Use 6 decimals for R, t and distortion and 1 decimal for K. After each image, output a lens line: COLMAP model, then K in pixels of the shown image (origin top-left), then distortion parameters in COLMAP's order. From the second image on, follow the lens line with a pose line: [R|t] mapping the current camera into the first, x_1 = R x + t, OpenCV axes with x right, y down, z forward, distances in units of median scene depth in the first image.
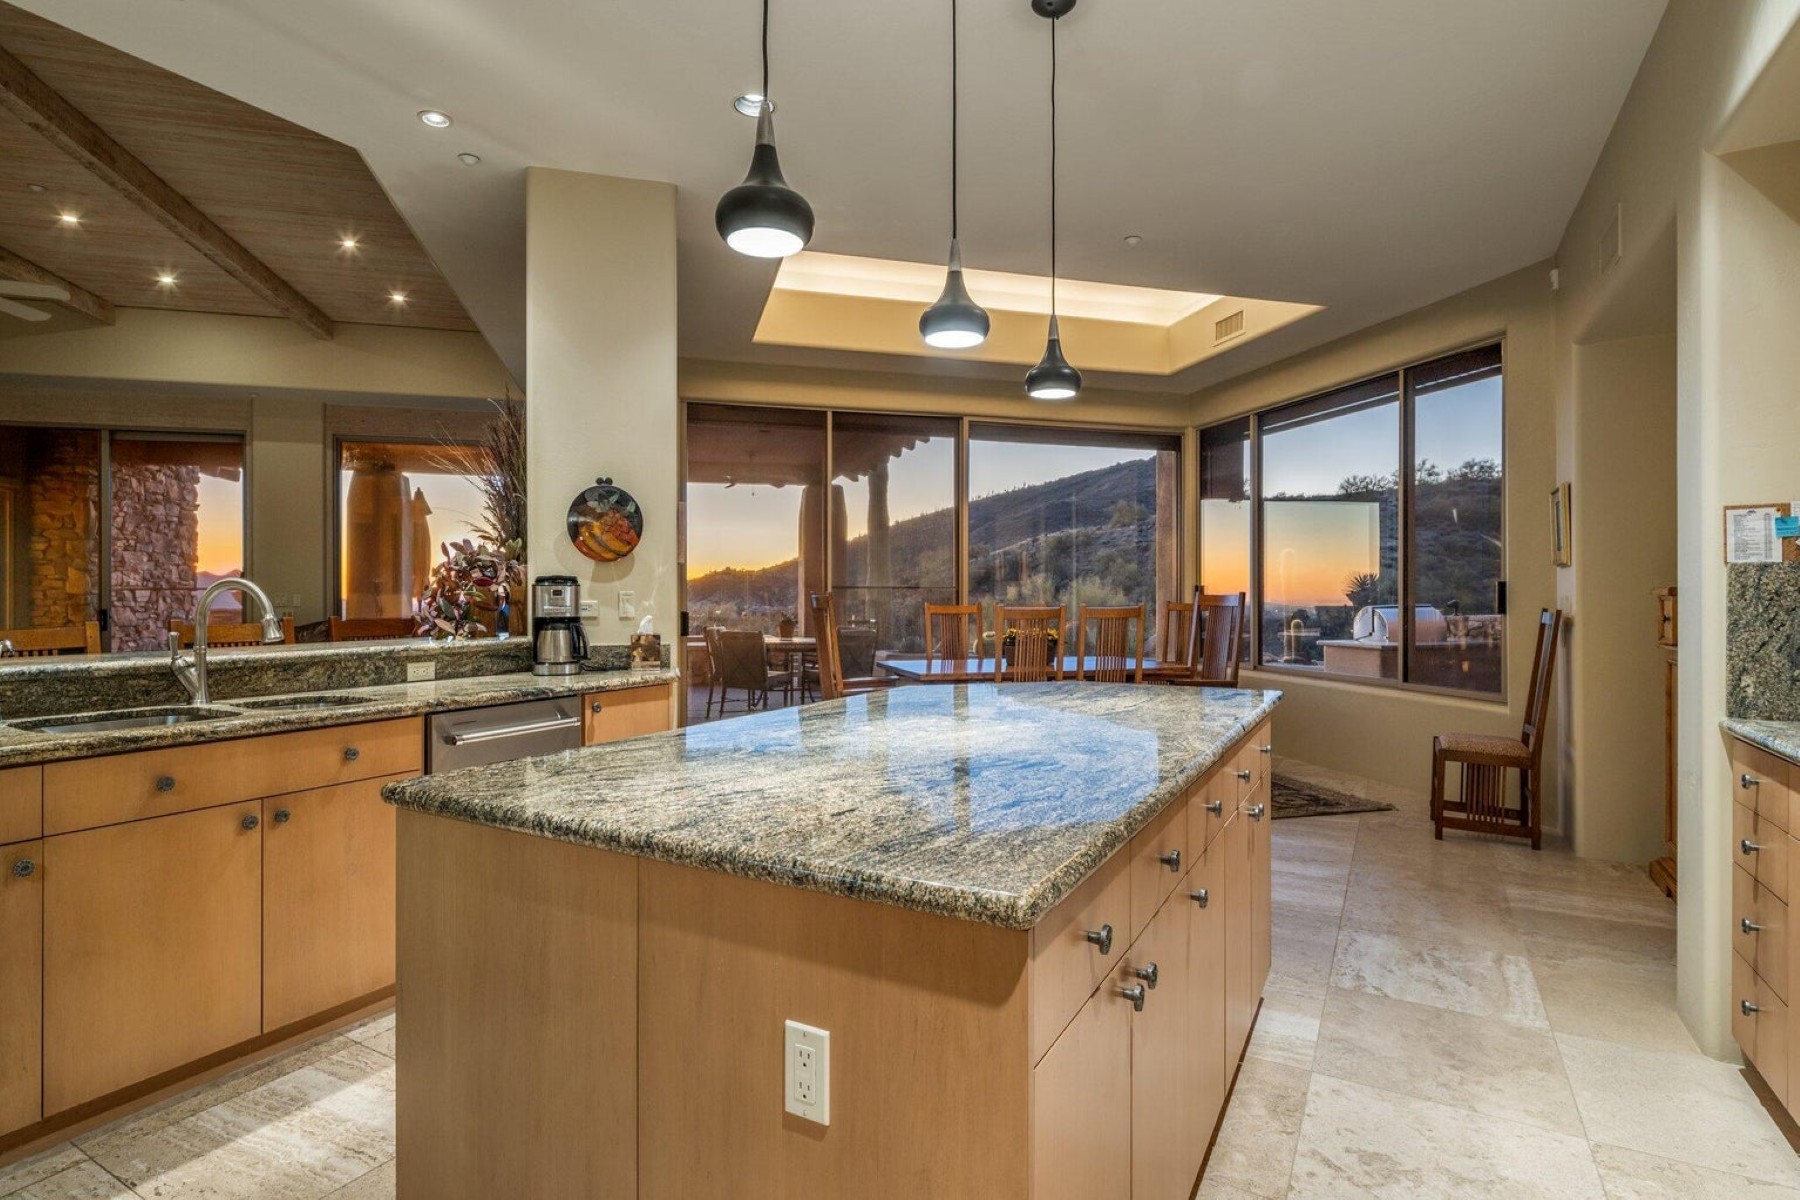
lens RADIAL K [[876.4, 0, 902.6], [0, 876.4, 587.0], [0, 0, 1]] dist [0.007719, -0.005591]
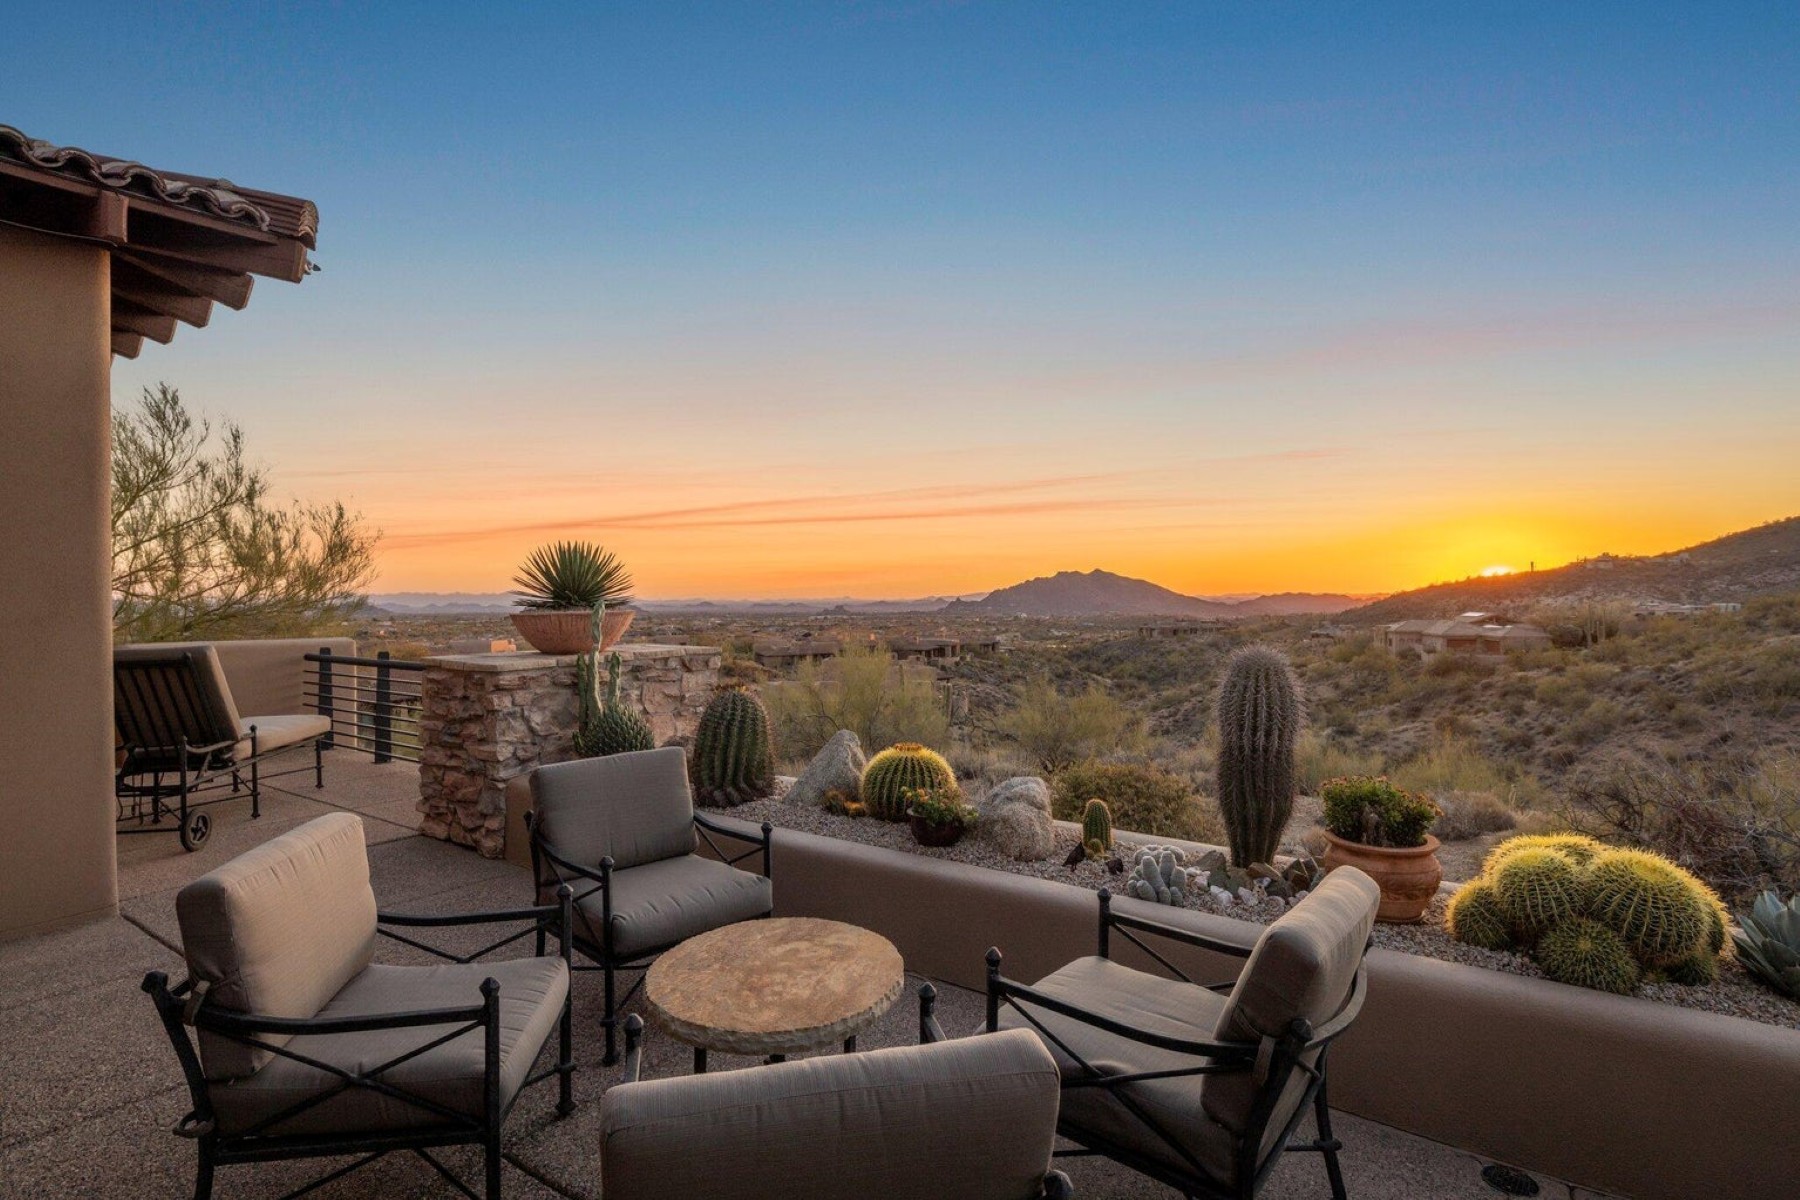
lens RADIAL K [[876.4, 0, 897.1], [0, 876.4, 587.5], [0, 0, 1]] dist [0.007719, -0.005591]
pose [[0.643206, -0.004590, -0.765679, -0.659426], [0.010084, 0.999946, 0.002477, -0.011080], [0.765626, -0.009315, 0.643218, 1.700018]]
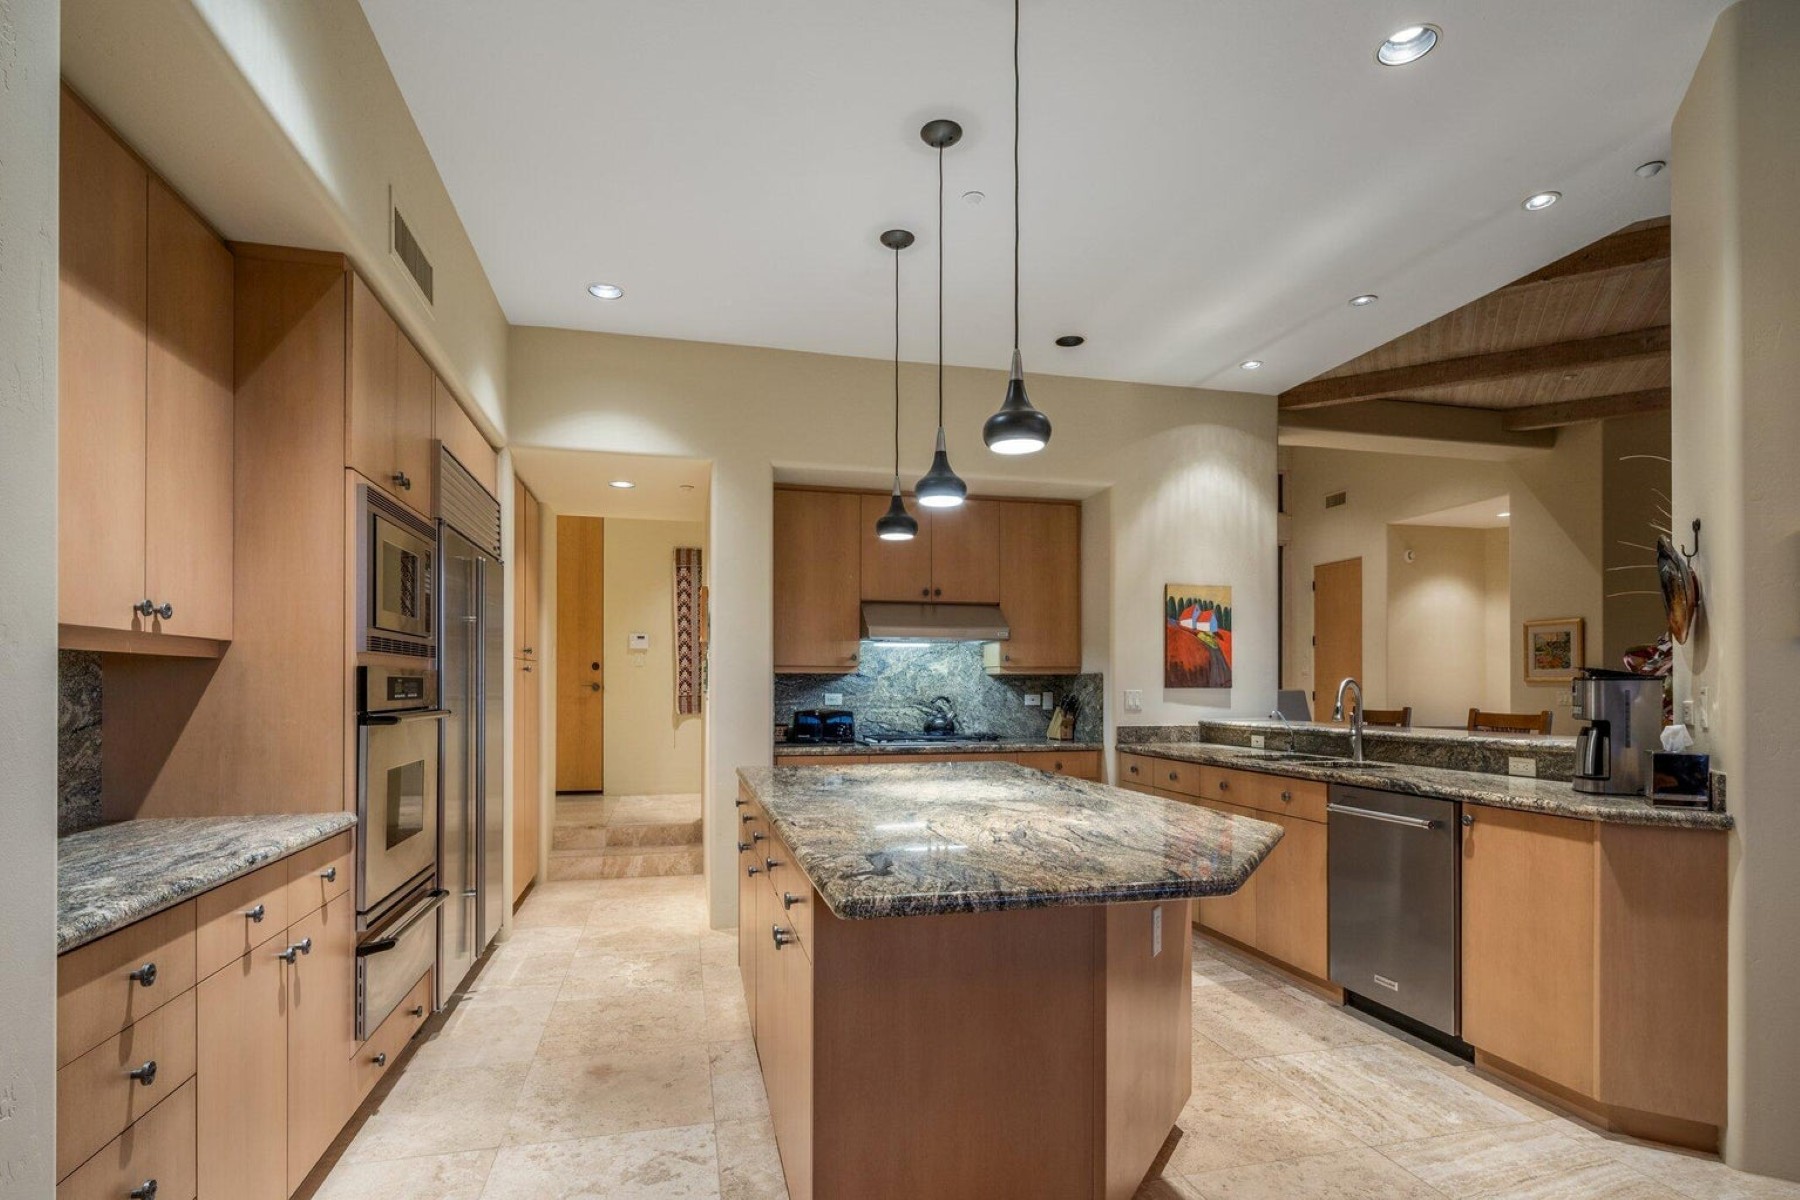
lens RADIAL K [[876.4, 0, 904.3], [0, 876.4, 684.8], [0, 0, 1]] dist [0.007719, -0.005591]
pose [[-0.720167, -0.000817, -0.693801, 0.291463], [0.003968, 0.999978, -0.005296, 0.002082], [0.693790, -0.006567, -0.720148, 0.543717]]
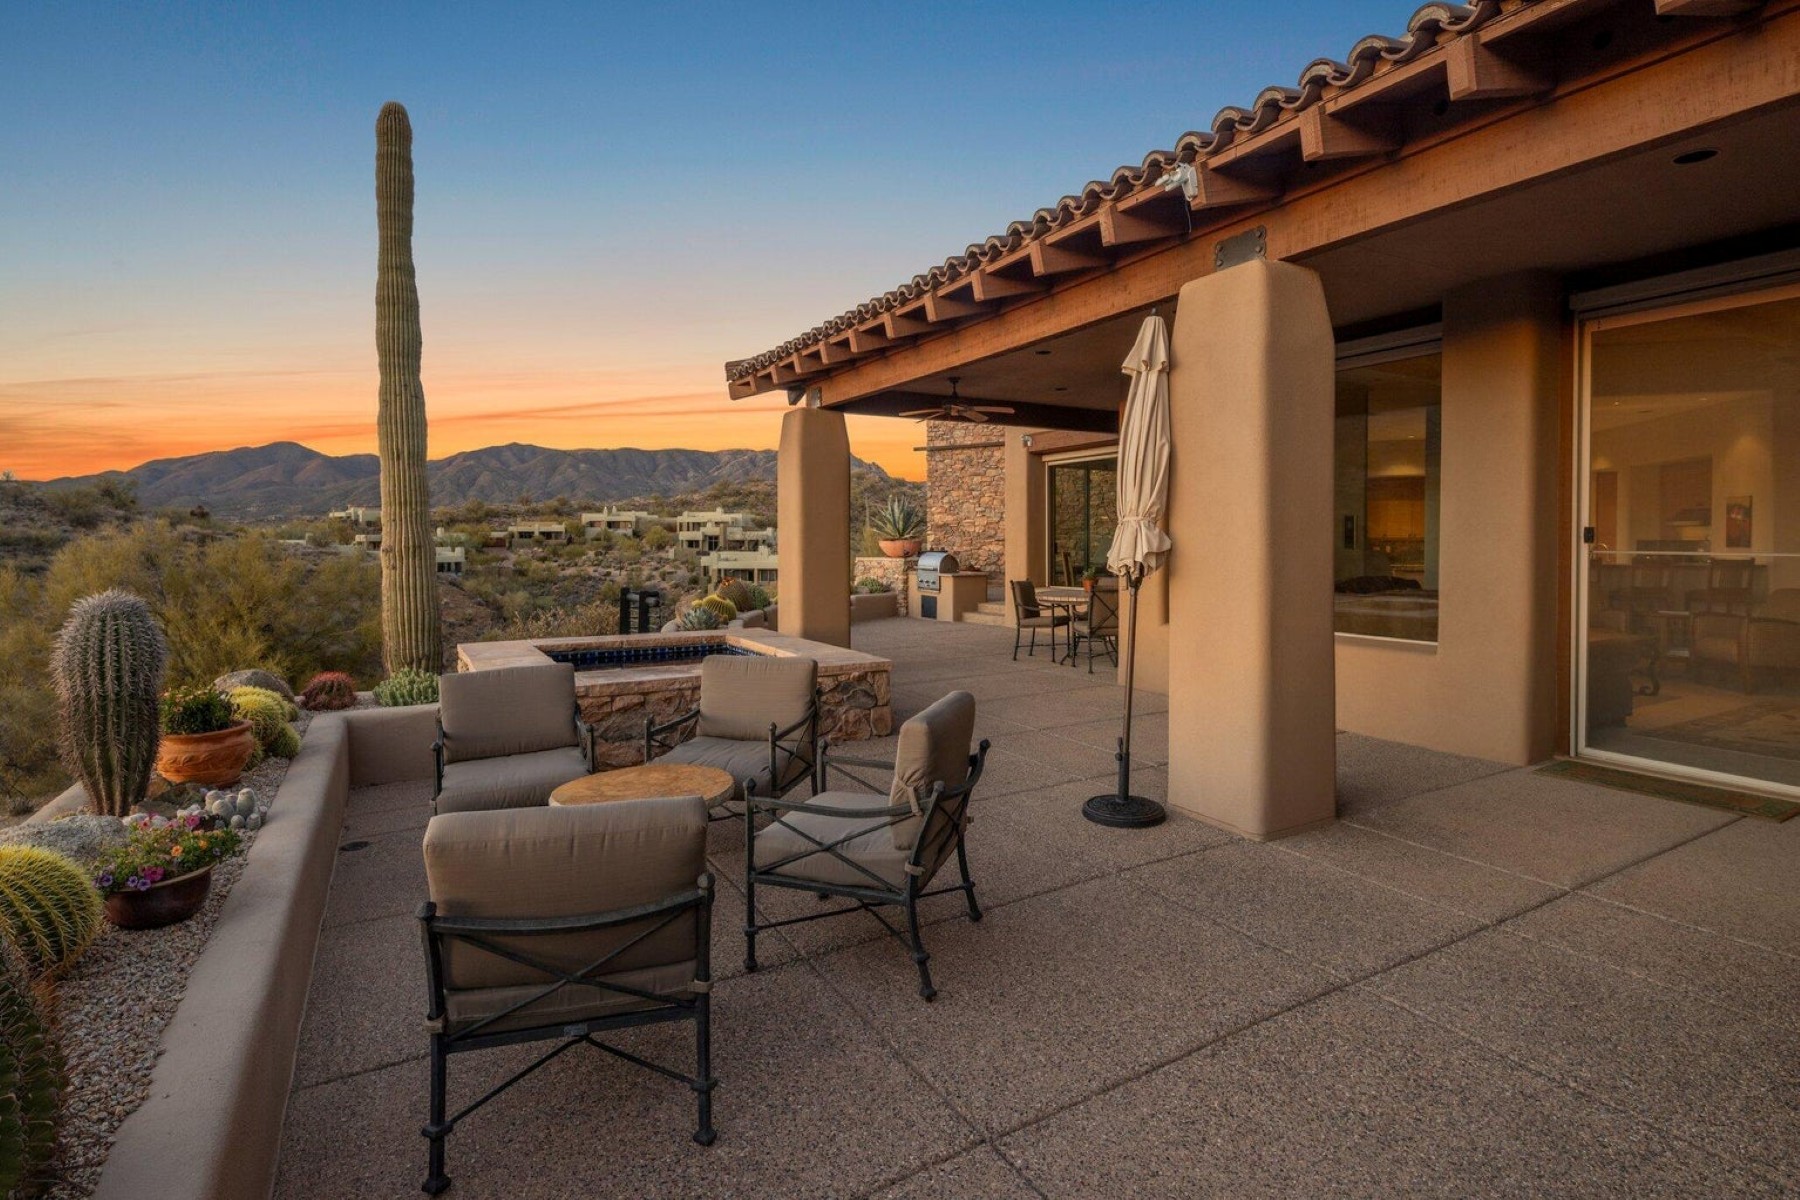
lens RADIAL K [[876.4, 0, 897.9], [0, 876.4, 551.9], [0, 0, 1]] dist [0.007719, -0.005591]
pose [[-0.242719, -0.013271, 0.970006, -1.410580], [-0.003350, 0.999912, 0.012842, -0.005021], [-0.970091, -0.000133, -0.242742, 1.850549]]
